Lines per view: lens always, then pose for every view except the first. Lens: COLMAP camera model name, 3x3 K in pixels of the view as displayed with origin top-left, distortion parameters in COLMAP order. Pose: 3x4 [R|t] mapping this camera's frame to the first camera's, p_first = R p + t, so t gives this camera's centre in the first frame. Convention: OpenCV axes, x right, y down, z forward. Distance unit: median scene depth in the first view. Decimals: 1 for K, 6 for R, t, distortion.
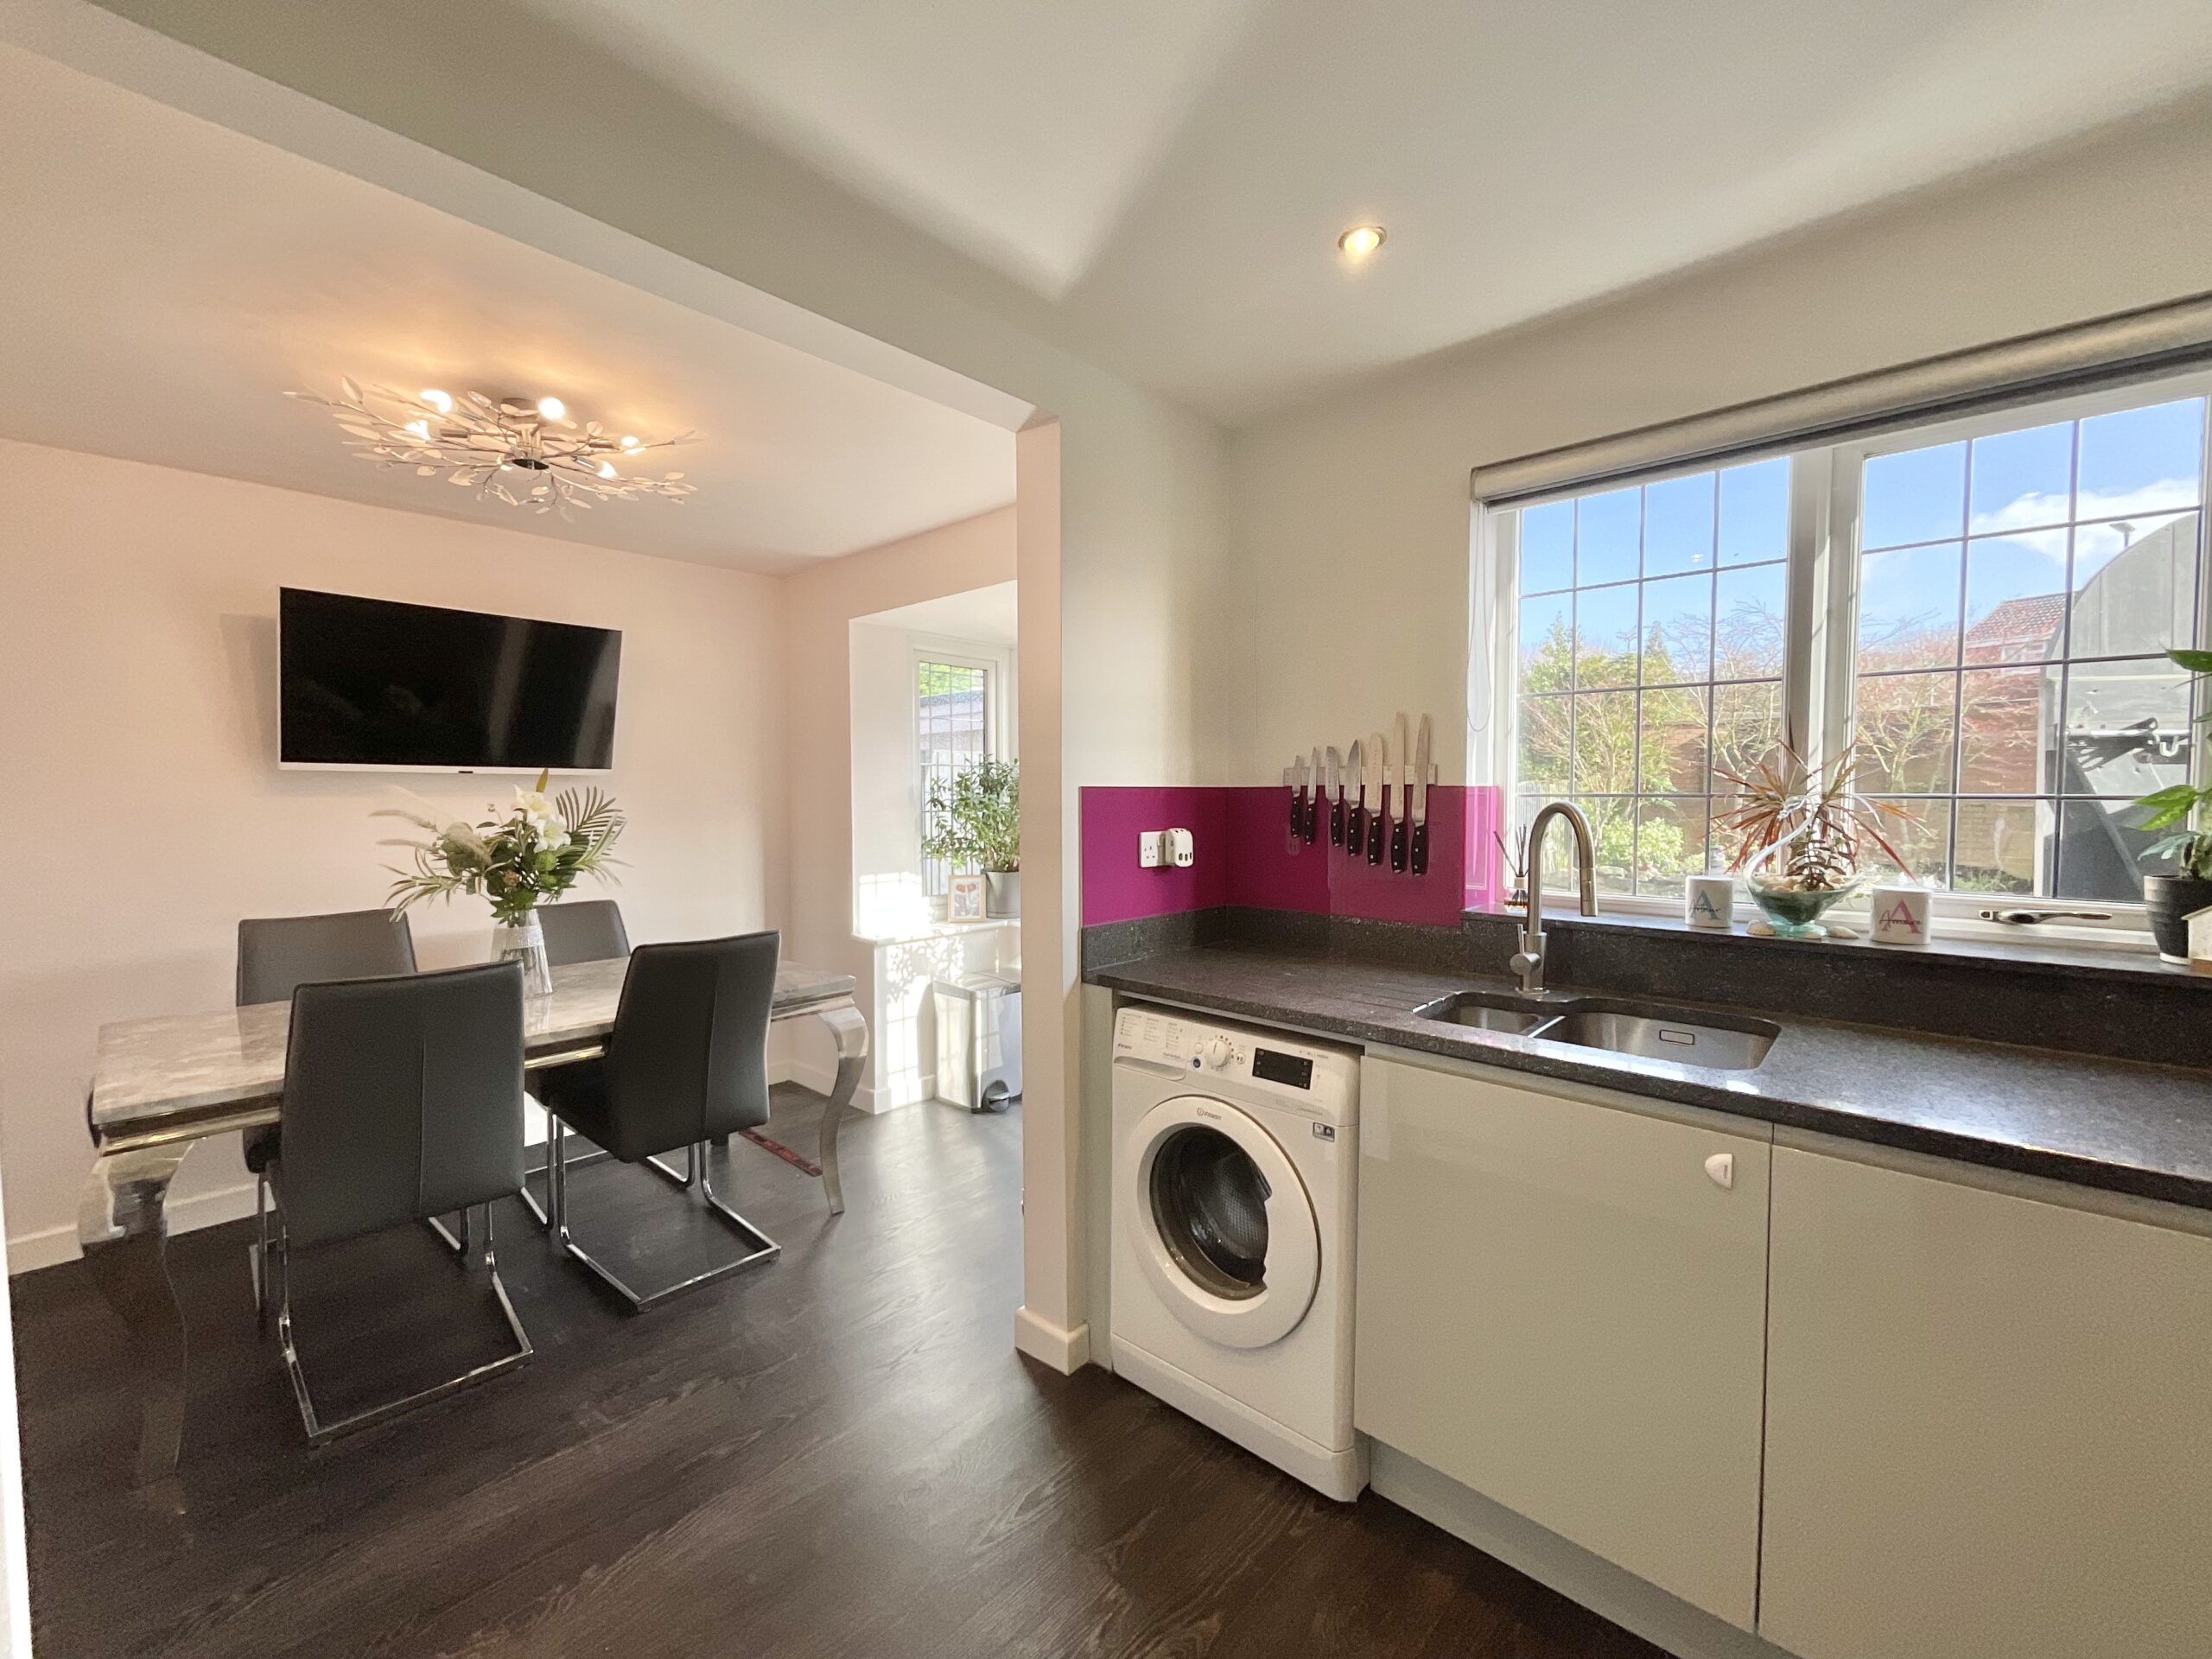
lens RADIAL K [[897.1, 0, 1101.9], [0, 897.1, 829.1], [0, 0, 1]] dist [-0.000861, 0.000168]
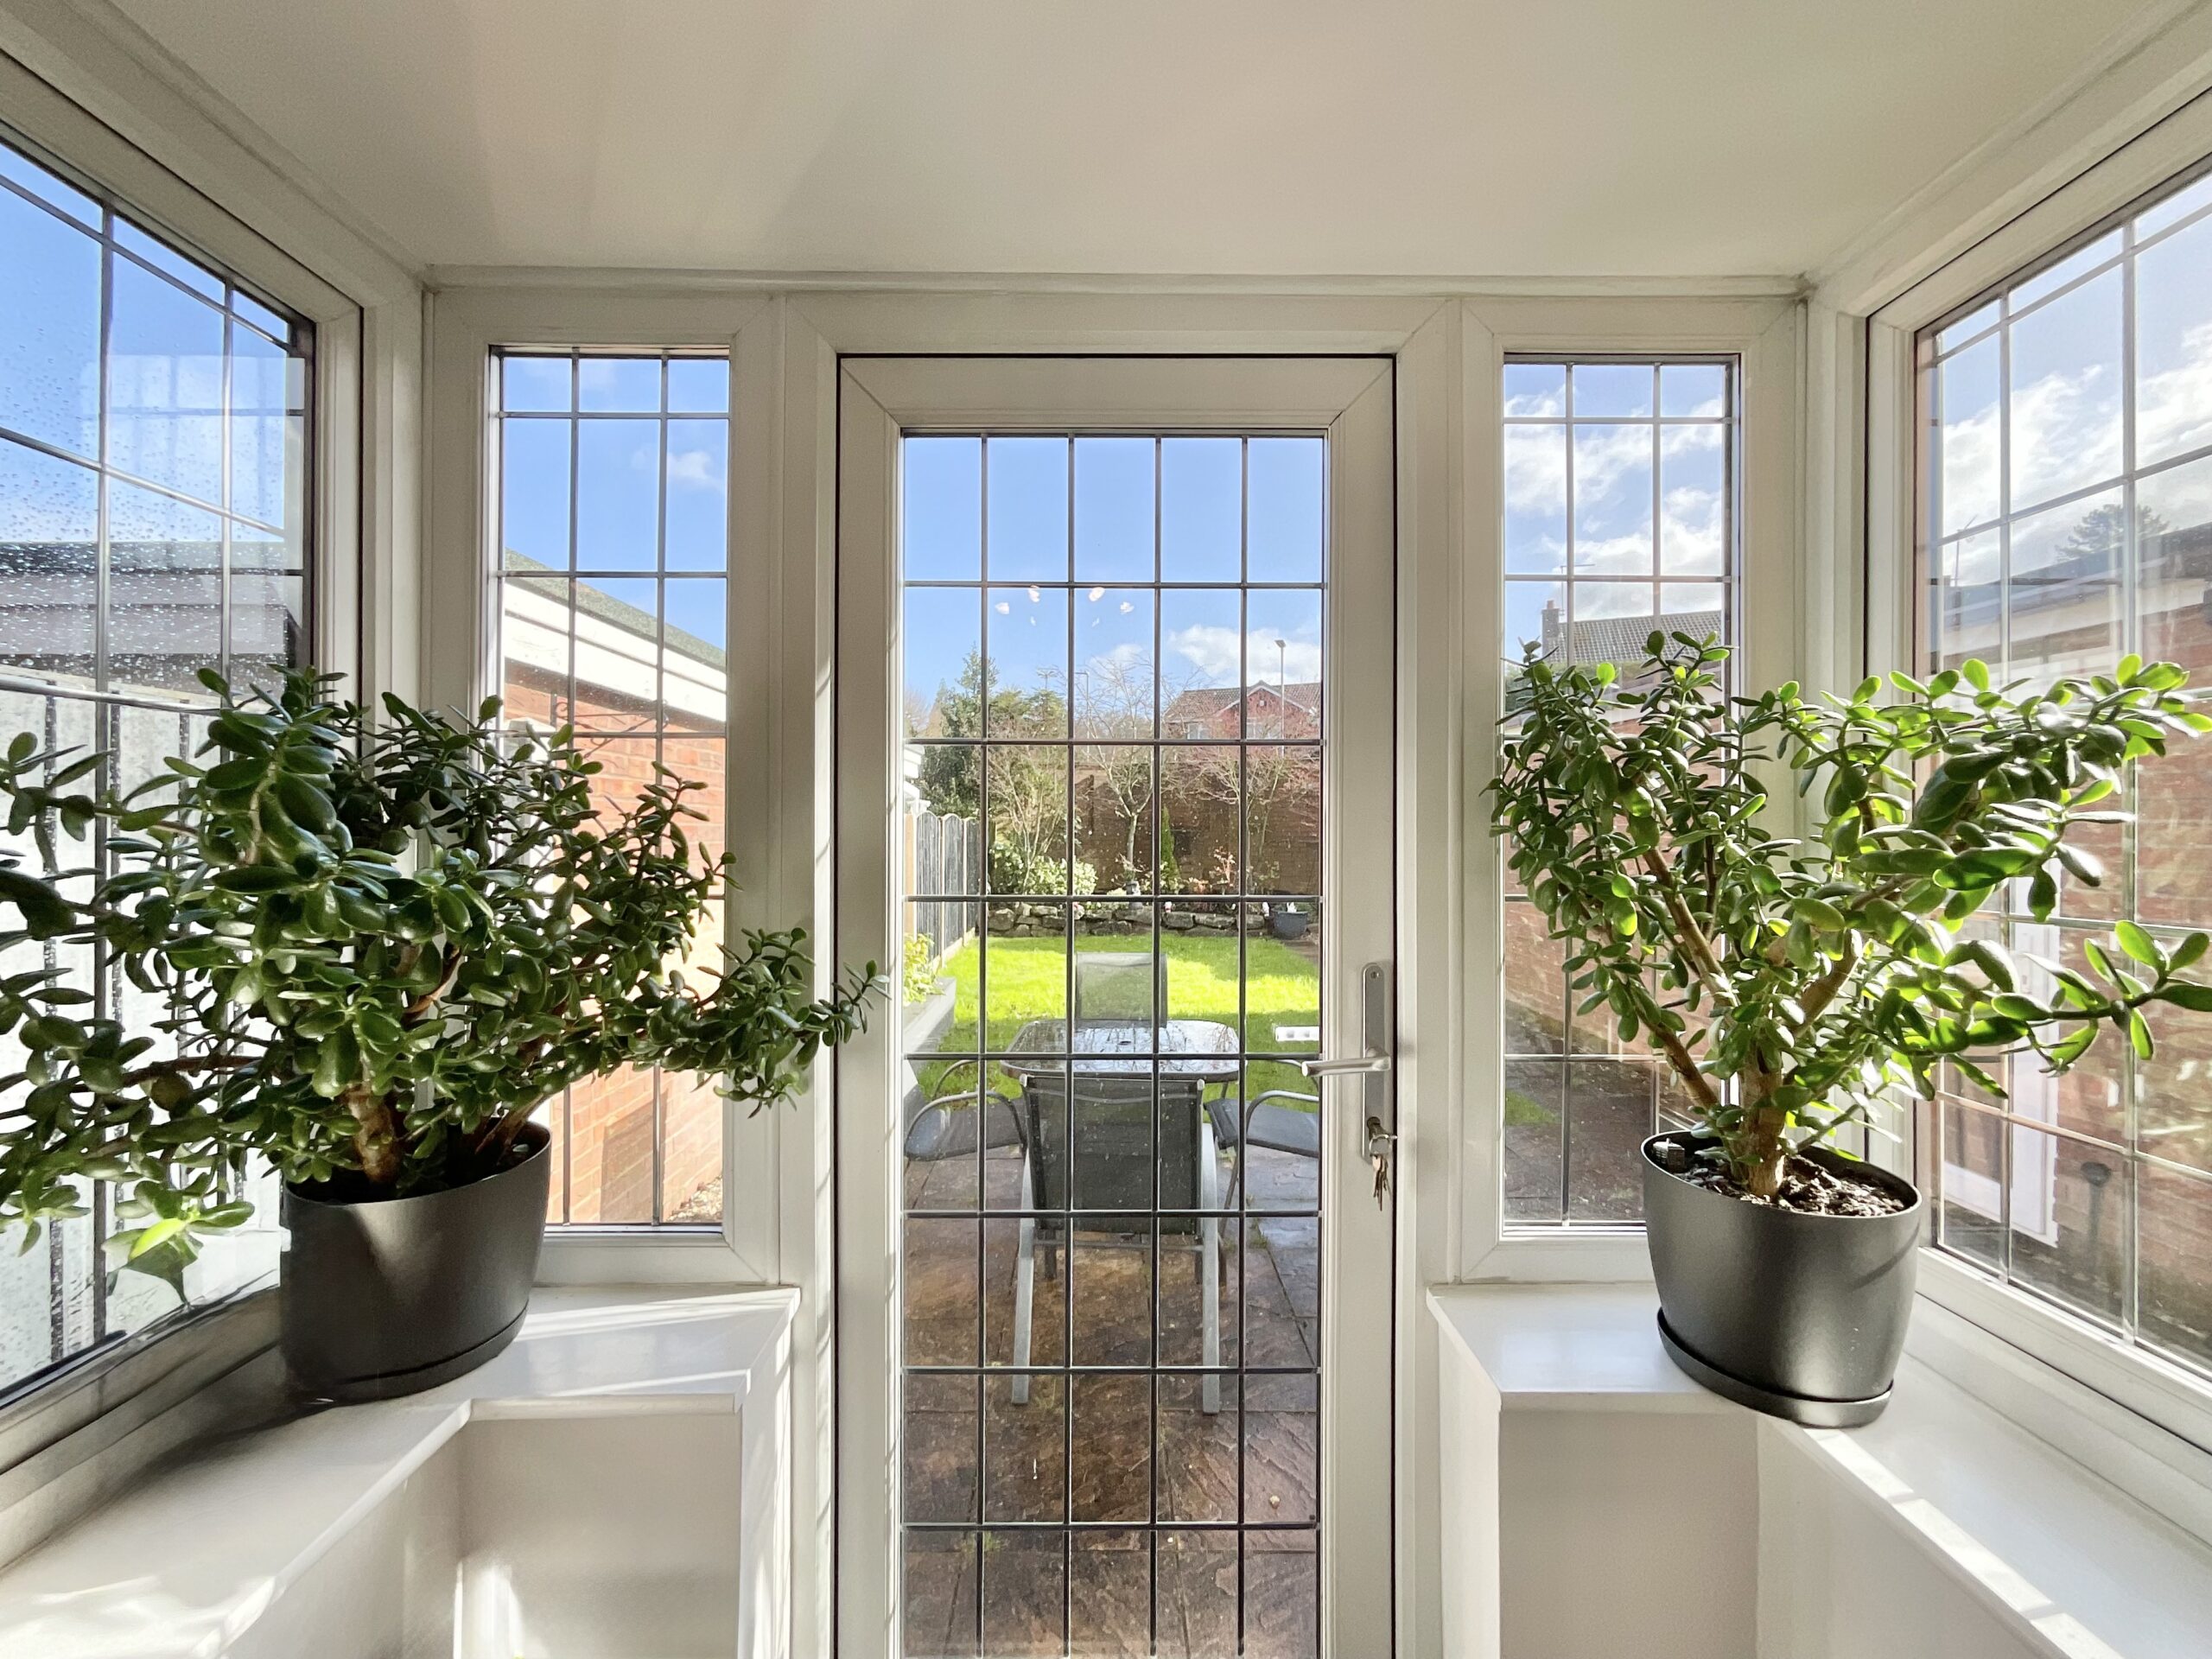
lens RADIAL K [[904.9, 0, 1097.7], [0, 904.9, 823.6], [0, 0, 1]] dist [-0.001968, -0.000068]
pose [[0.747078, 0.004025, 0.664724, -0.256908], [0.027524, 0.998937, -0.036982, -0.060183], [-0.664166, 0.045924, 0.746173, 1.315647]]
